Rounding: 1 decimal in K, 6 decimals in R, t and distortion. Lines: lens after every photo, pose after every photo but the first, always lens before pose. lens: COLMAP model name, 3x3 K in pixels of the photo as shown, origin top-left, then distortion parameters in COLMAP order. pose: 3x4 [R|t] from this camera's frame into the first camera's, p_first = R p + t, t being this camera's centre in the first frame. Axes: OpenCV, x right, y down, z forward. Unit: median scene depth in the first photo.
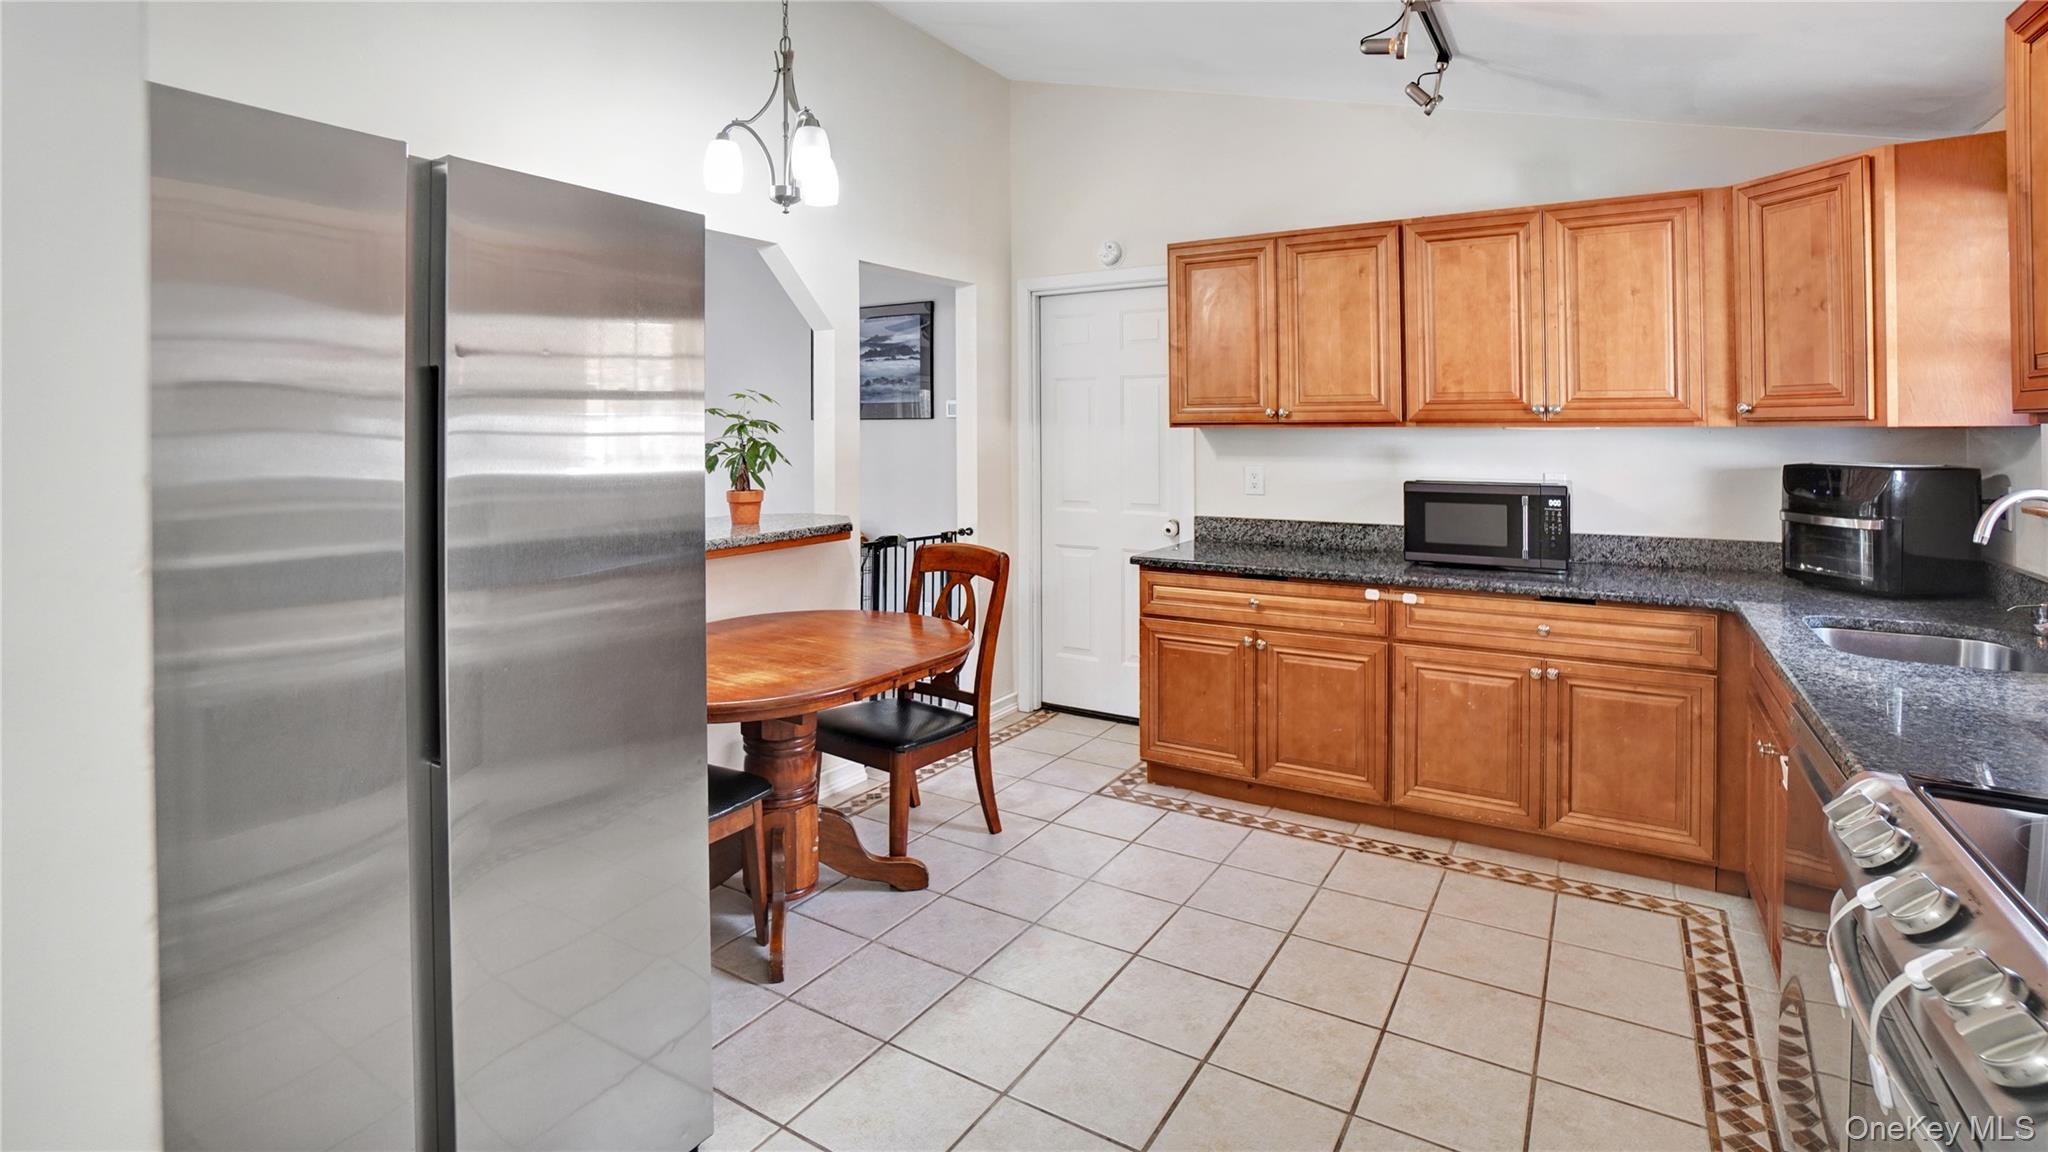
lens RADIAL K [[1030.7, 0, 1017.4], [0, 1030.7, 583.1], [0, 0, 1]] dist [-0.074810, 0.026349]
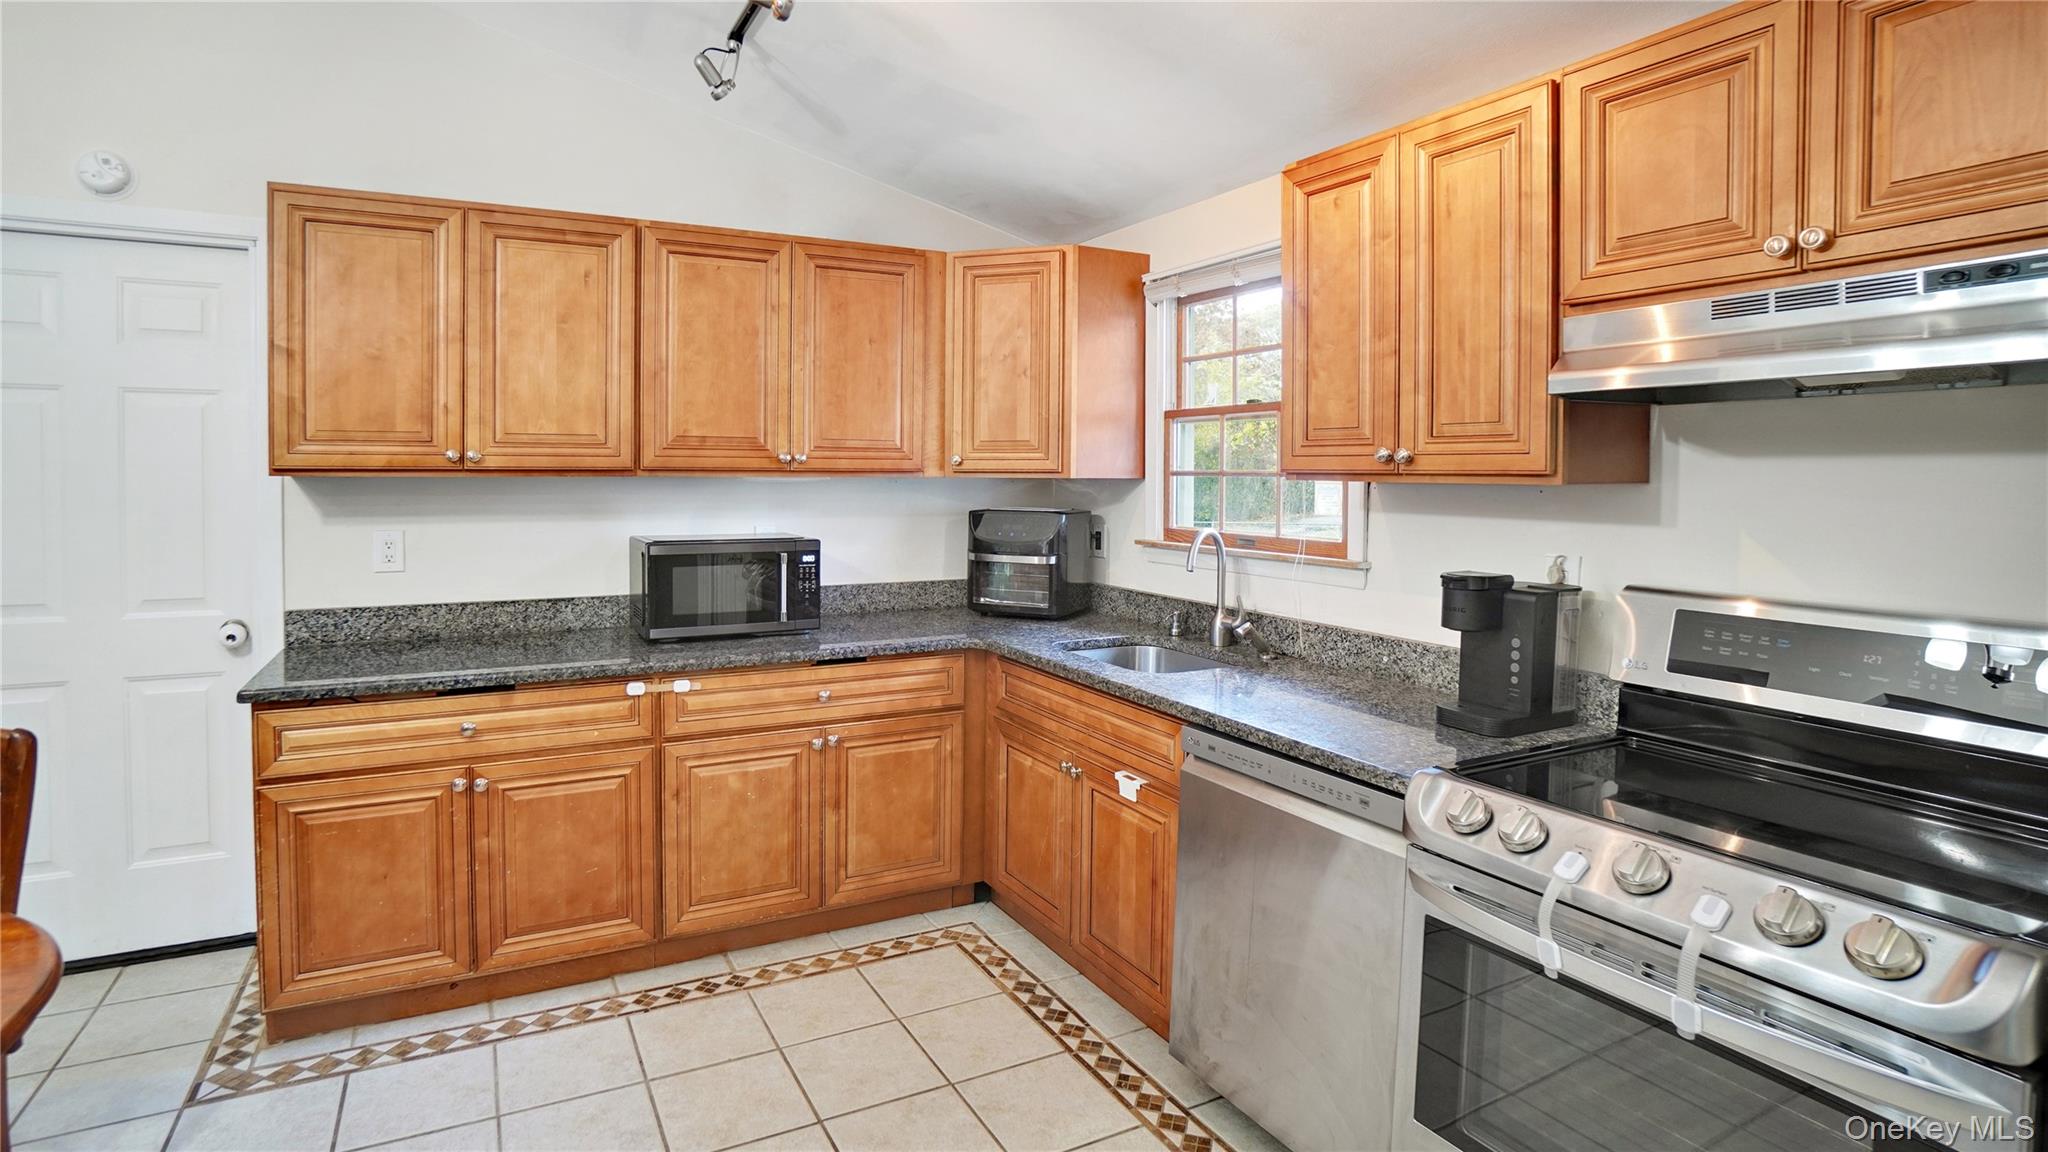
lens RADIAL K [[1030.7, 0, 1017.4], [0, 1030.7, 583.1], [0, 0, 1]] dist [-0.074810, 0.026349]
pose [[0.472741, -0.080057, 0.877557, -0.195618], [0.116055, 0.992847, 0.028056, -0.057375], [-0.873526, 0.088581, 0.478651, 0.359878]]
